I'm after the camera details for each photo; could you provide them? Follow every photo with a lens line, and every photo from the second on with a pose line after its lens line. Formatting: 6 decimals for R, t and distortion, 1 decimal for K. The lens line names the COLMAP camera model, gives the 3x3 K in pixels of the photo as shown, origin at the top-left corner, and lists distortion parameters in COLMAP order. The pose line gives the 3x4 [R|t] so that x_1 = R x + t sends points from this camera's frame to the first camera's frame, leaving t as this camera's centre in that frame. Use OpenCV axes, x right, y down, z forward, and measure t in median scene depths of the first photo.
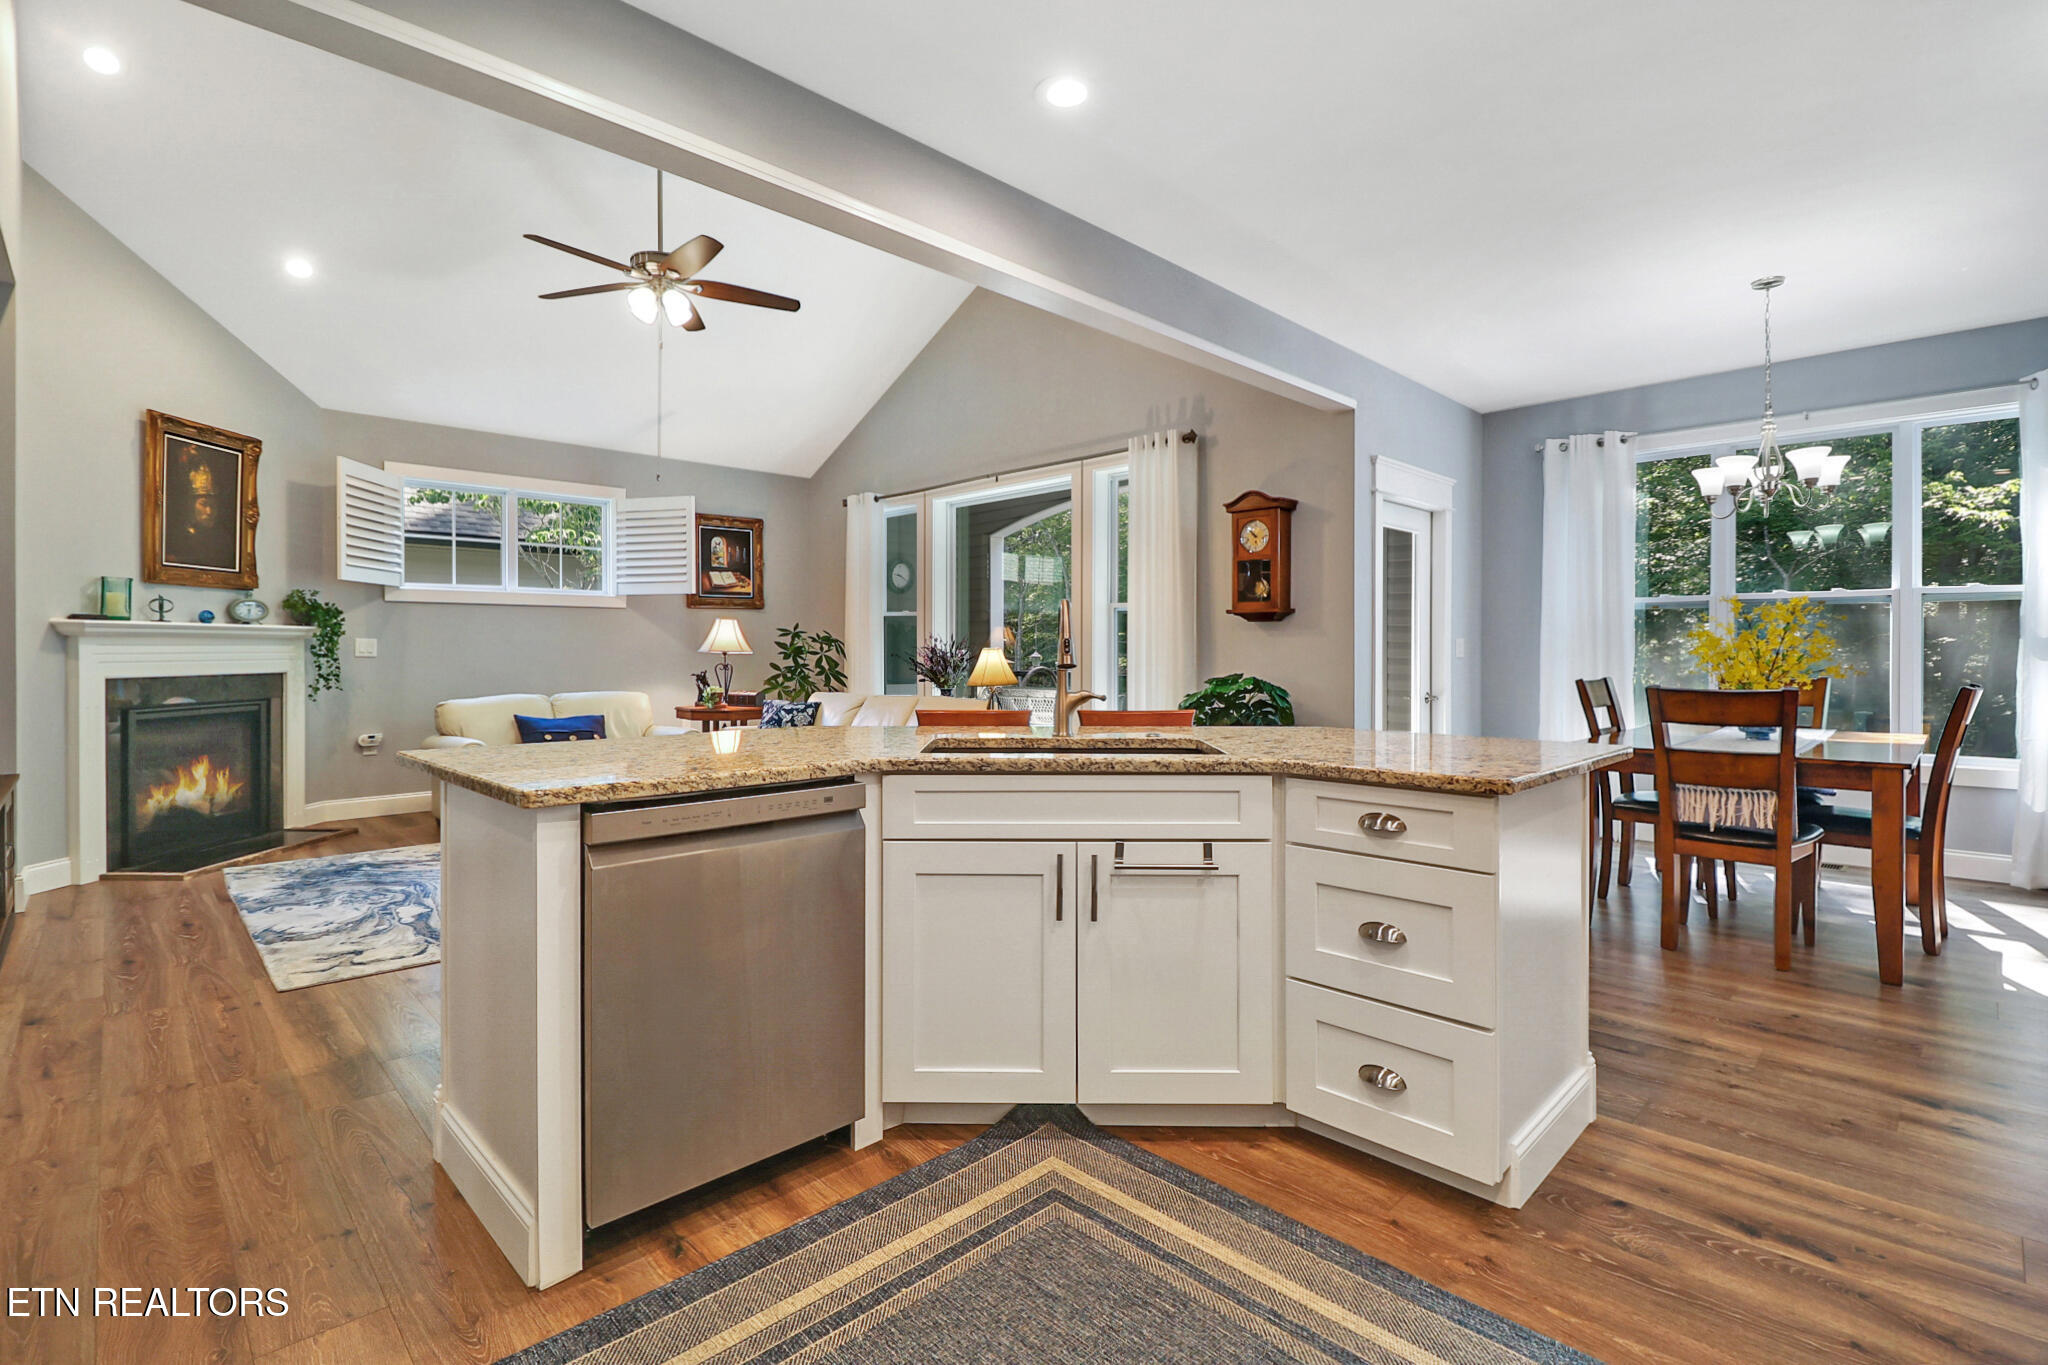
lens RADIAL K [[948.6, 0, 1016.2], [0, 948.6, 673.0], [0, 0, 1]] dist [-0.001411, -0.001025]
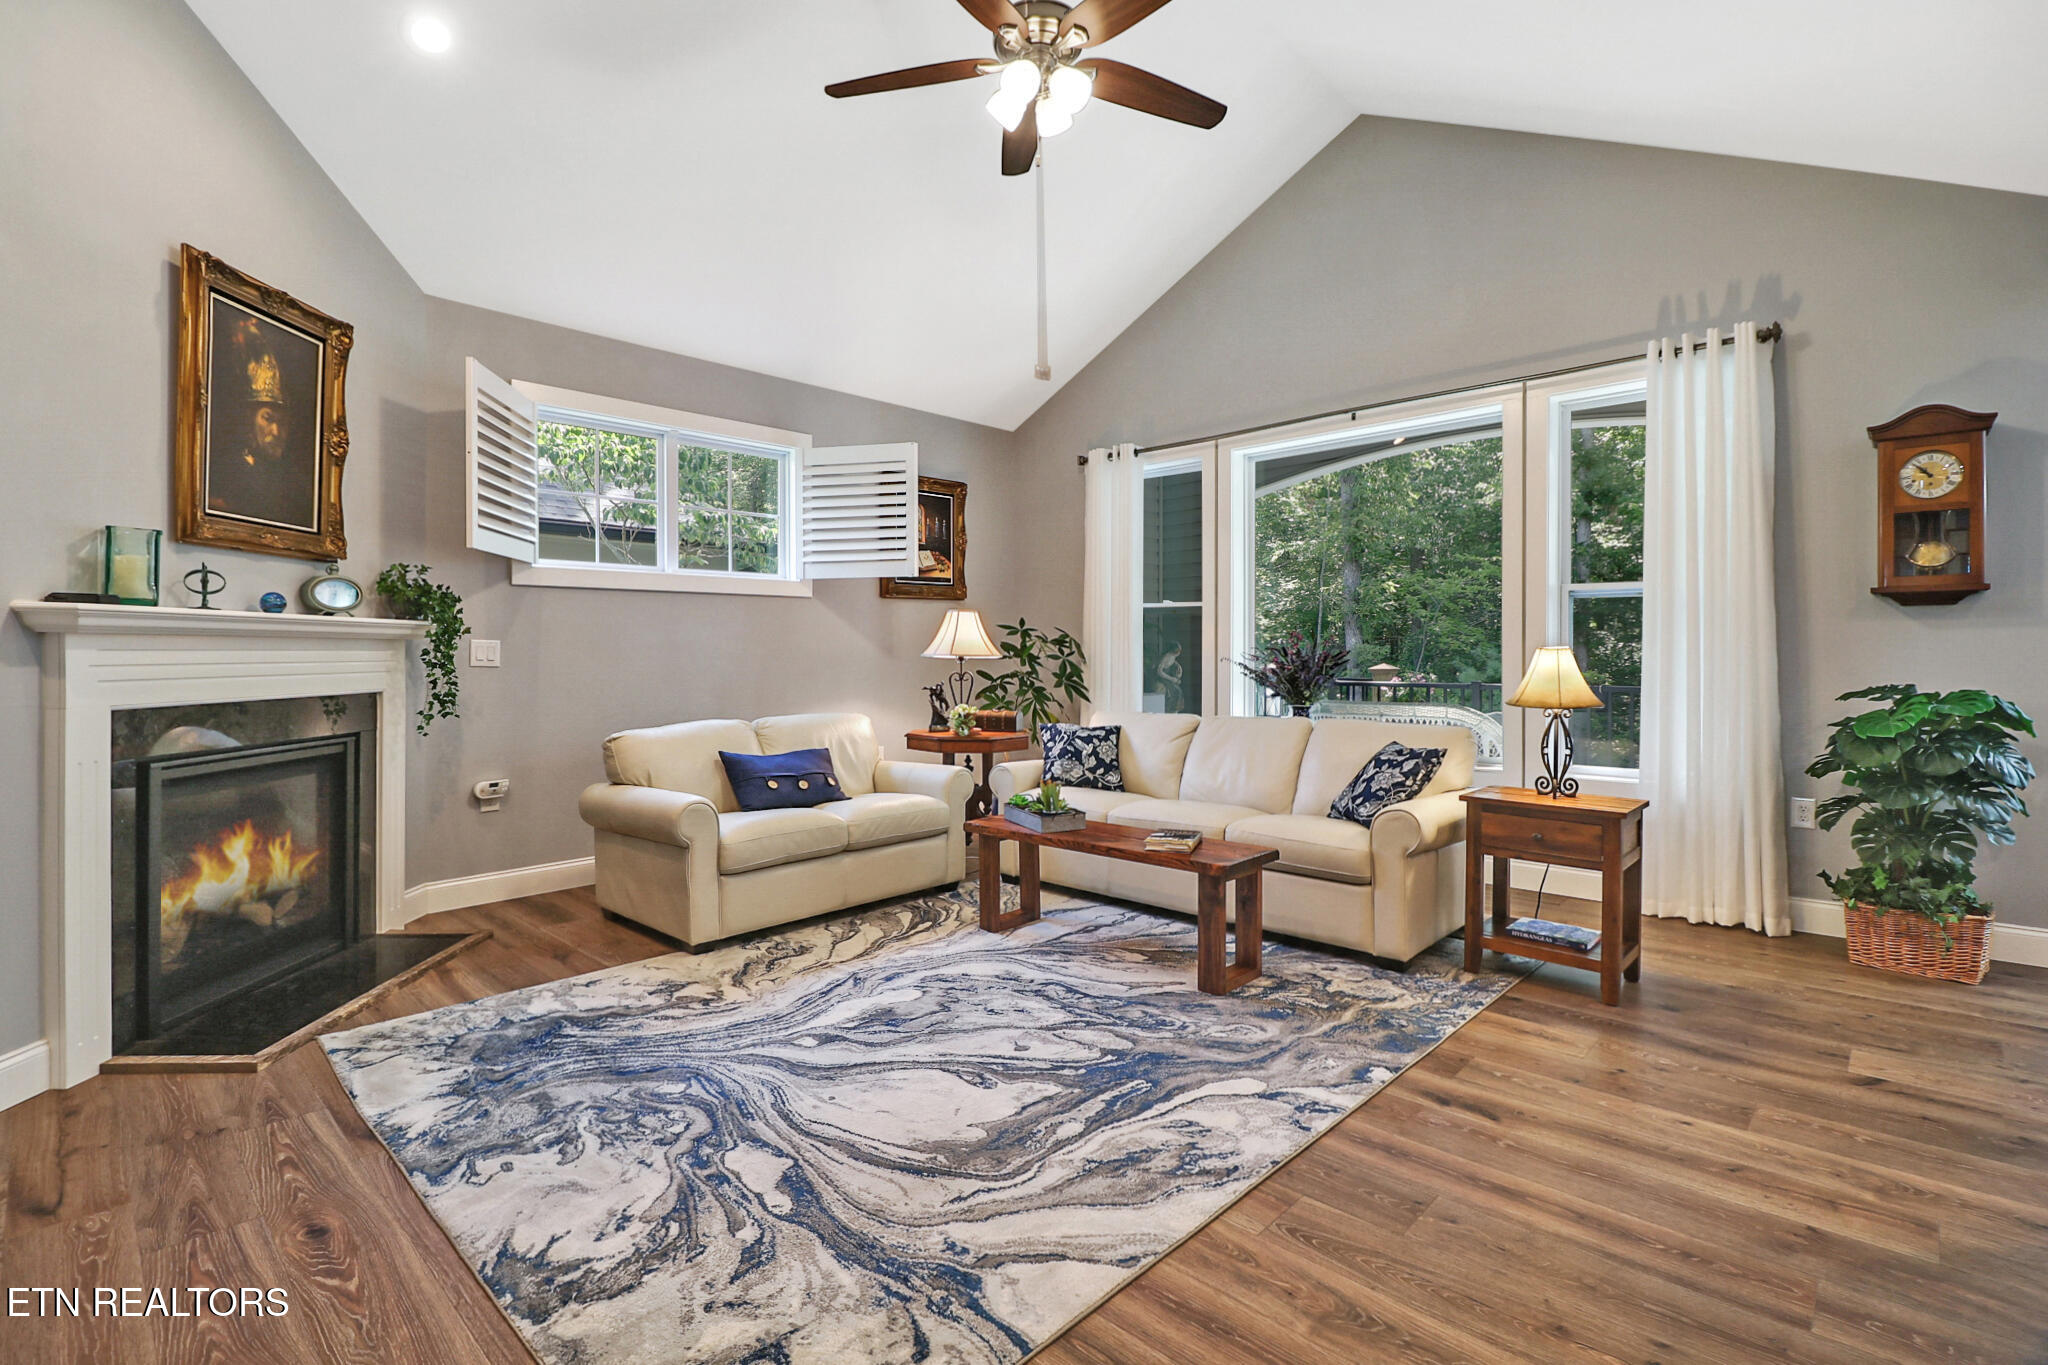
lens RADIAL K [[948.6, 0, 1032.2], [0, 948.6, 666.8], [0, 0, 1]] dist [-0.001411, -0.001025]
pose [[0.999063, -0.006818, 0.042730, -0.370724], [0.007275, 0.999918, -0.010543, -0.008083], [-0.042654, 0.010844, 0.999031, 0.350404]]
